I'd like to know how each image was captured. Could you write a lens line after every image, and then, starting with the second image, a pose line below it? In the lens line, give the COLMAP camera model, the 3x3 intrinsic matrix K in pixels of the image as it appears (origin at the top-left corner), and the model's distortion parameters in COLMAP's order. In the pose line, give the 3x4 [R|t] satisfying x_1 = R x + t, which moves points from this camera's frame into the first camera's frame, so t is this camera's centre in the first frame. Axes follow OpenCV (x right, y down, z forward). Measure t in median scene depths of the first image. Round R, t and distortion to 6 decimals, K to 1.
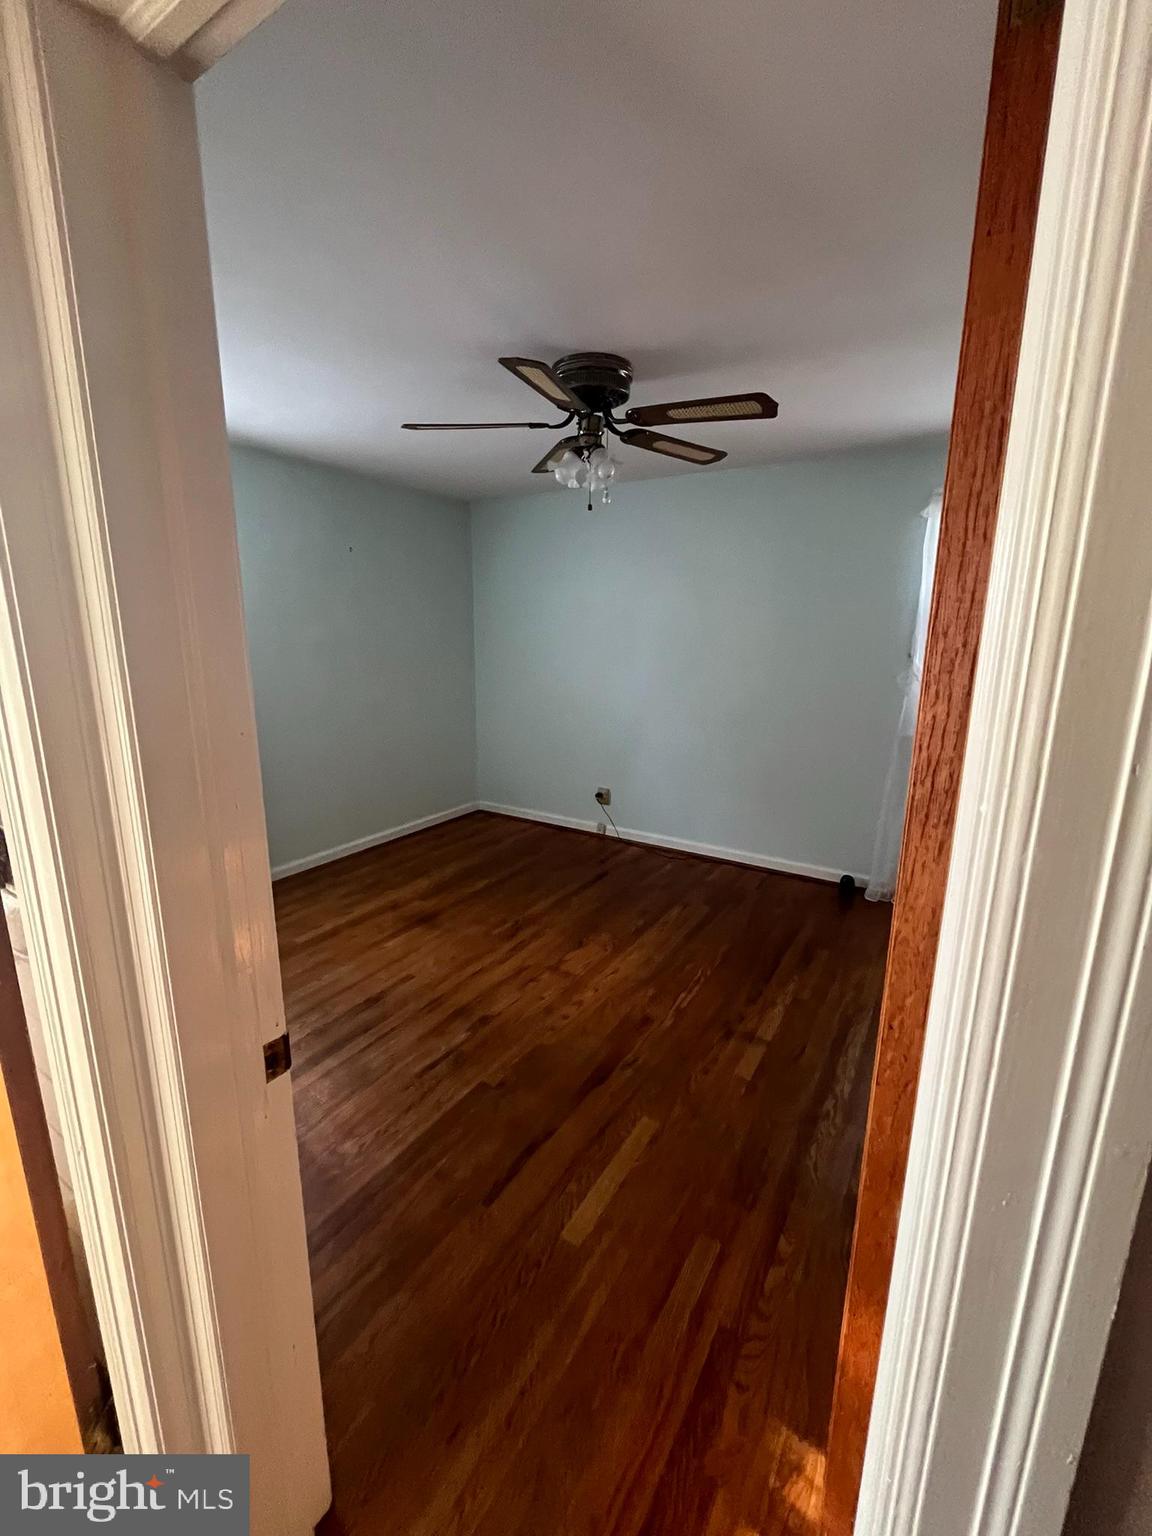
lens RADIAL K [[626.4, 0, 577.9], [0, 626.4, 766.0], [0, 0, 1]] dist [-0.000032, -0.000600]
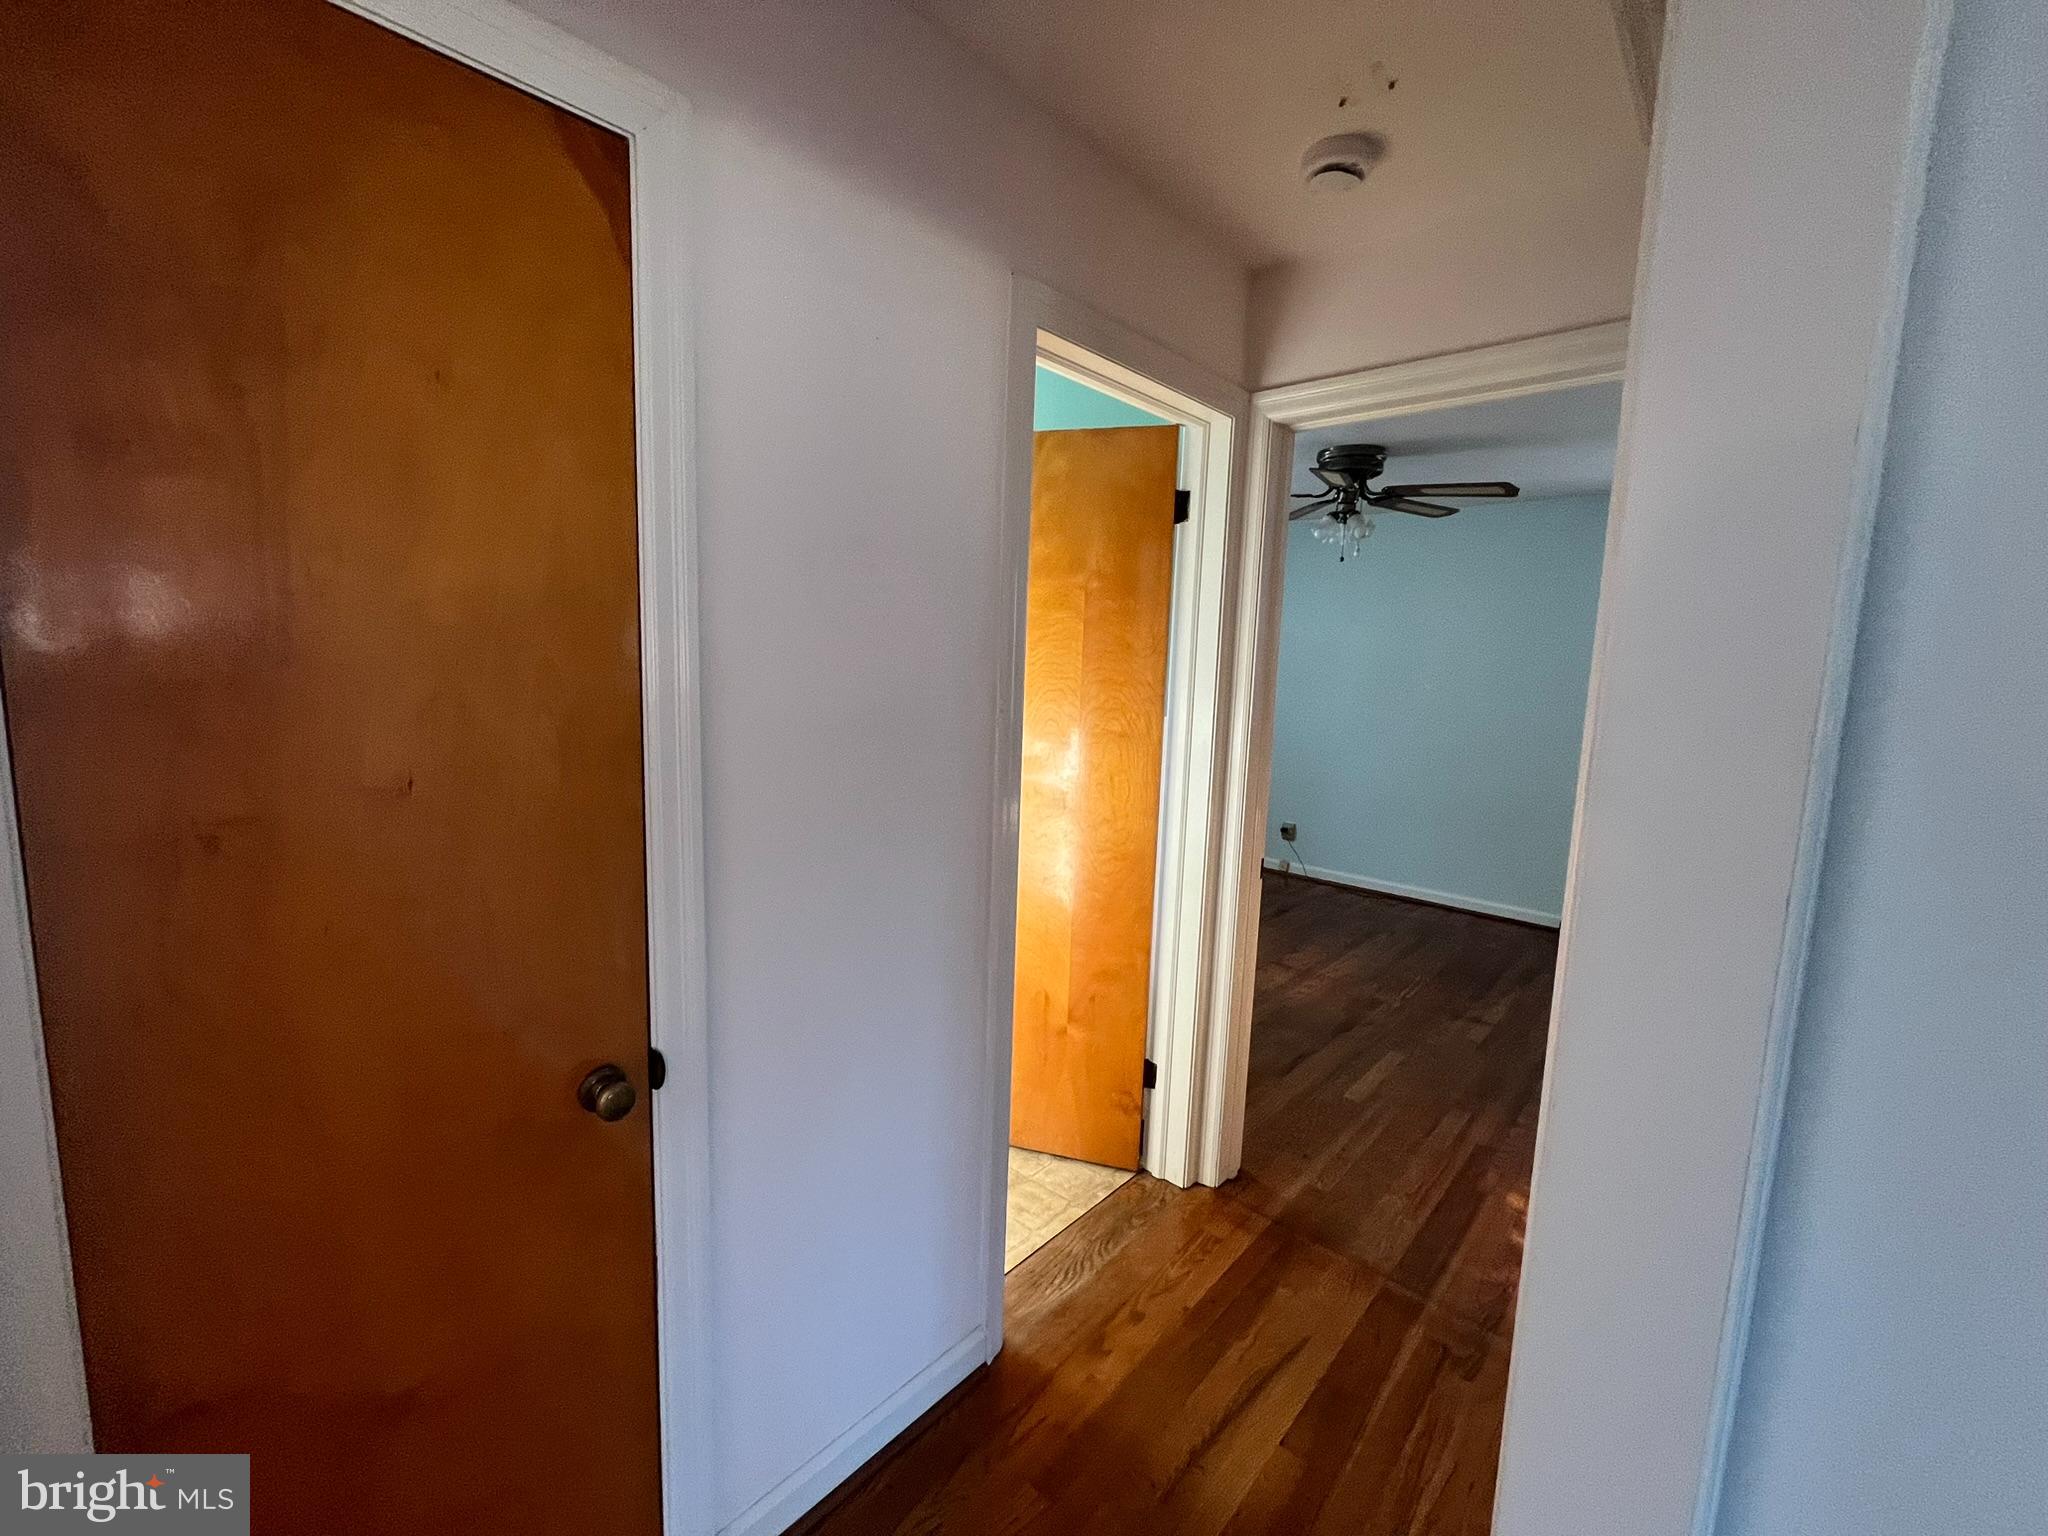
lens RADIAL K [[835.2, 0, 1018.7], [0, 835.2, 773.2], [0, 0, 1]] dist [-0.000032, -0.000600]
pose [[0.984738, 0.043838, -0.168434, -0.297572], [-0.057133, 0.995552, -0.074917, 0.151163], [0.164400, 0.083396, 0.982862, -0.636281]]
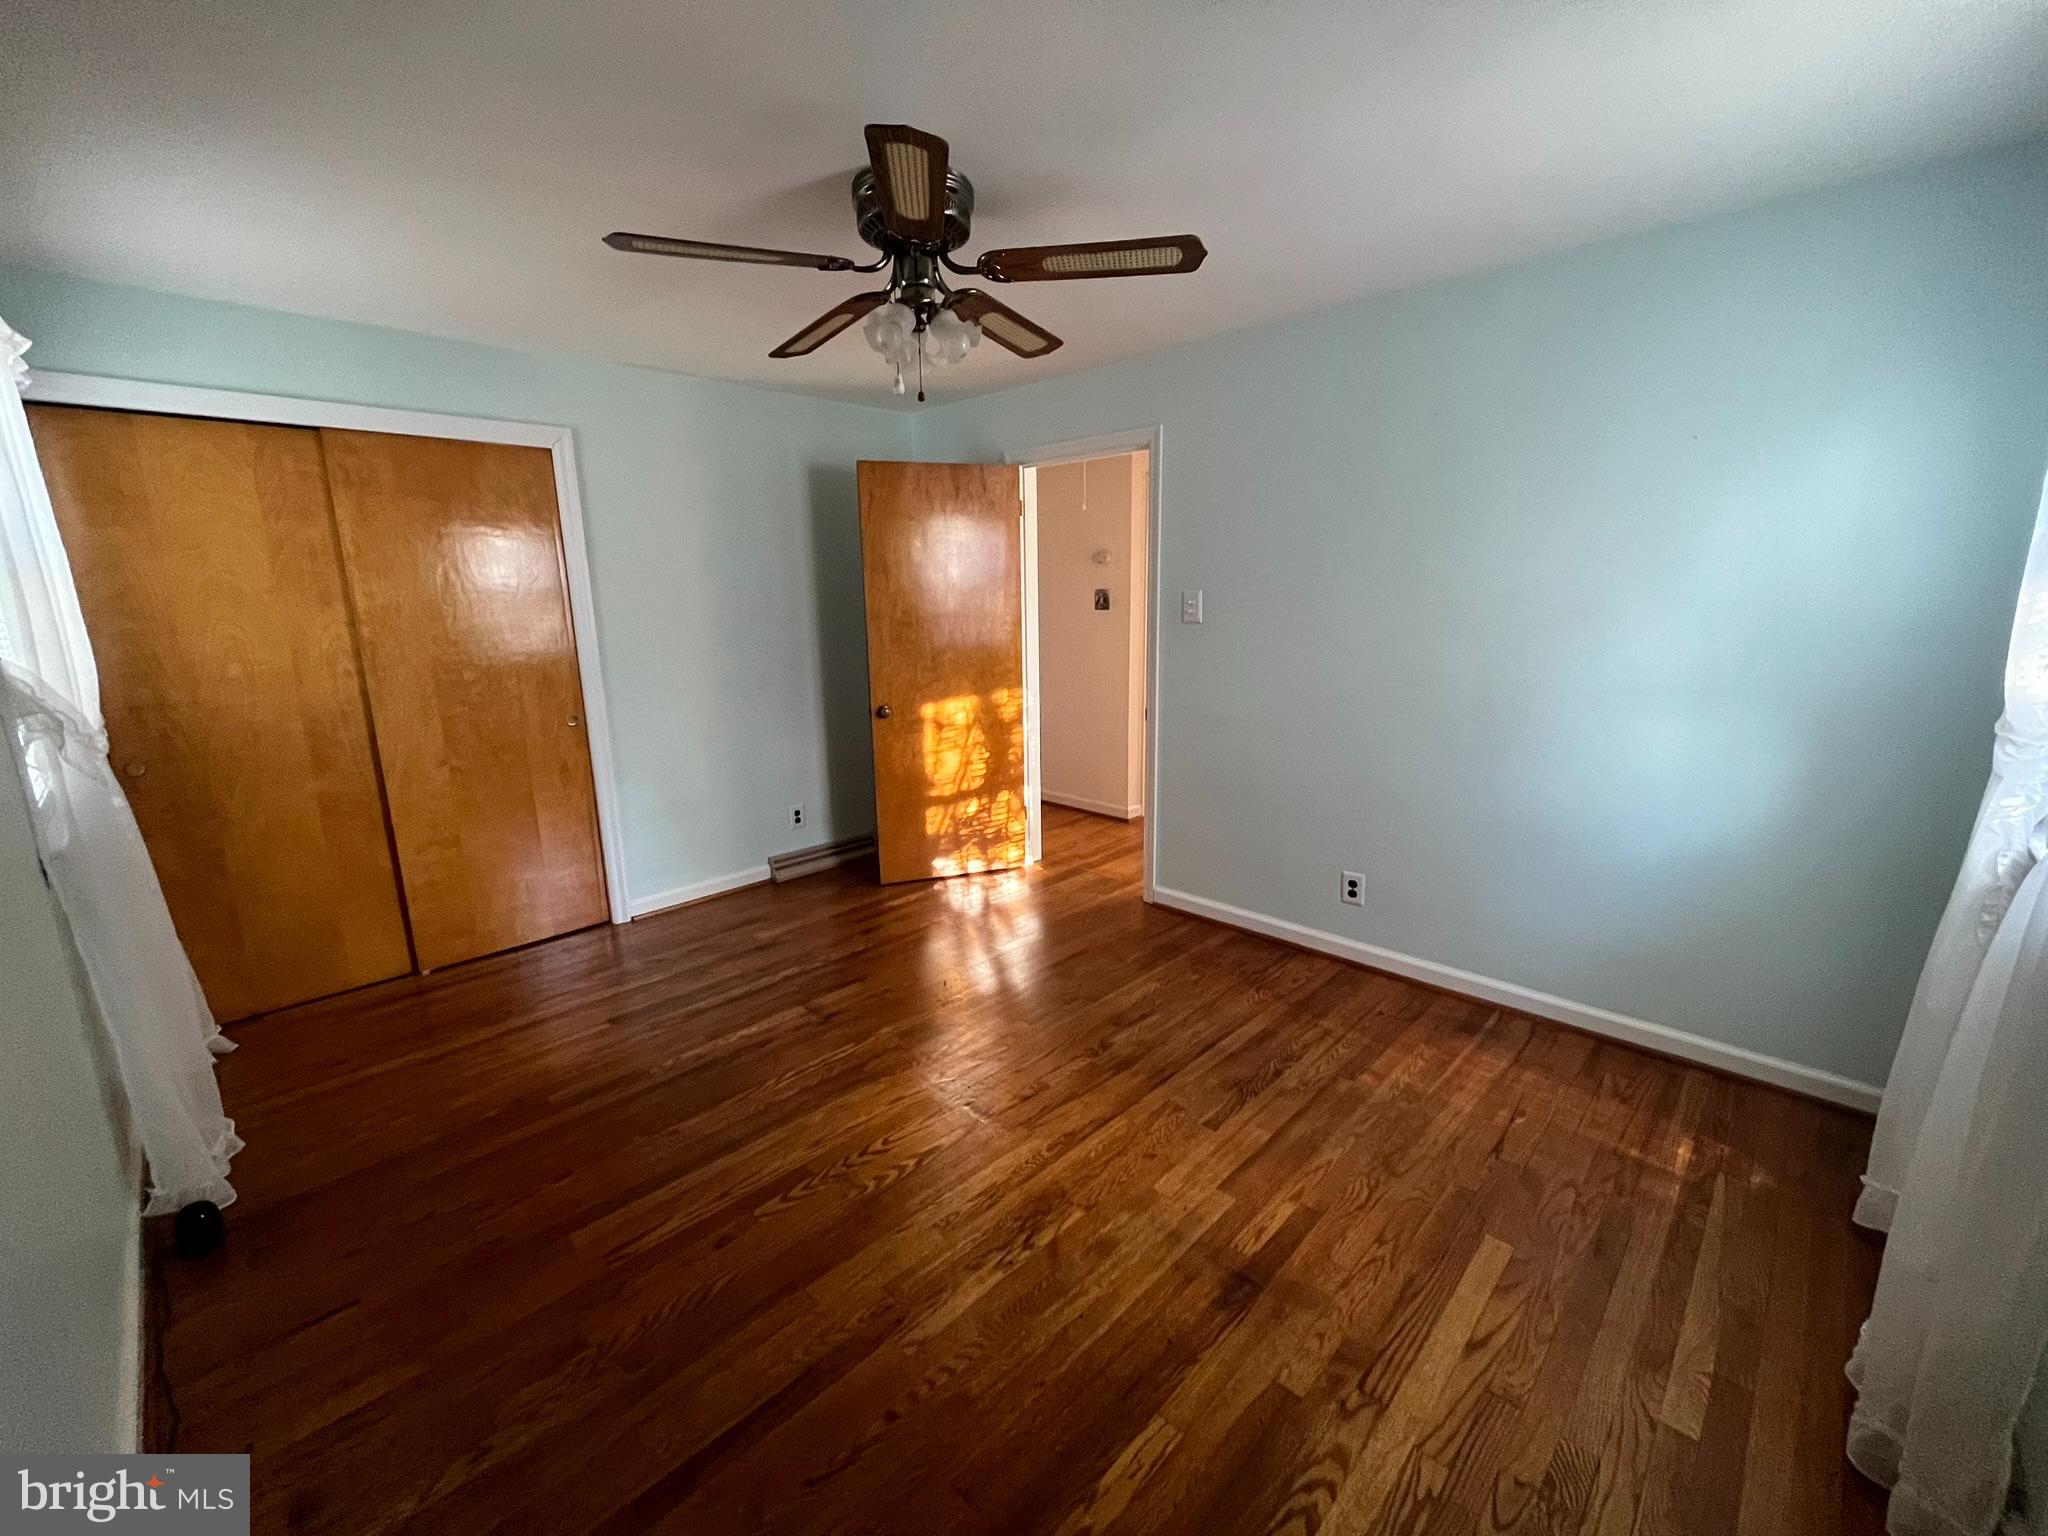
lens RADIAL K [[835.2, 0, 1025.4], [0, 835.2, 768.5], [0, 0, 1]] dist [-0.000032, -0.000600]
pose [[-0.978170, -0.036755, 0.204532, -0.281617], [0.050737, 0.912208, 0.406575, -0.398390], [-0.201519, 0.408076, -0.890429, 1.898257]]
